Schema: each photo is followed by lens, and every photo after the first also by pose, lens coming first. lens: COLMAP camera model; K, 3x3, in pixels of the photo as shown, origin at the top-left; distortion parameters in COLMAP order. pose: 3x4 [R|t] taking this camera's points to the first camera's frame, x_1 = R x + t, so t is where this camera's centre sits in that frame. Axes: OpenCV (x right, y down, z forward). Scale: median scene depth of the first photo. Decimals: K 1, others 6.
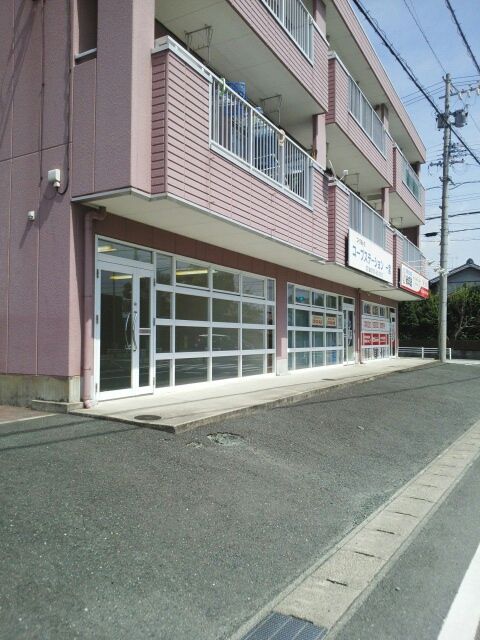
lens RADIAL K [[496.0, 0, 240.0], [0, 496.0, 322.9], [0, 0, 1]] dist [0.090004, -0.146470]
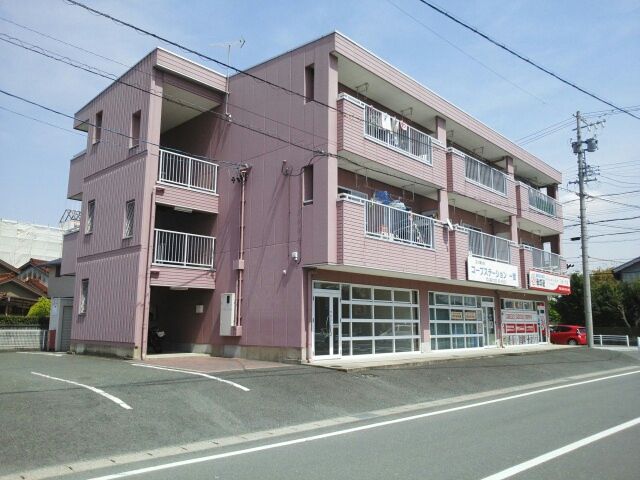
lens RADIAL K [[496.0, 0, 319.4], [0, 496.0, 229.3], [0, 0, 1]] dist [0.090004, -0.146470]
pose [[0.970420, -0.046390, -0.236922, 0.162001], [0.008932, 0.987592, -0.156790, -0.036333], [0.241256, 0.150036, 0.958793, -0.677014]]
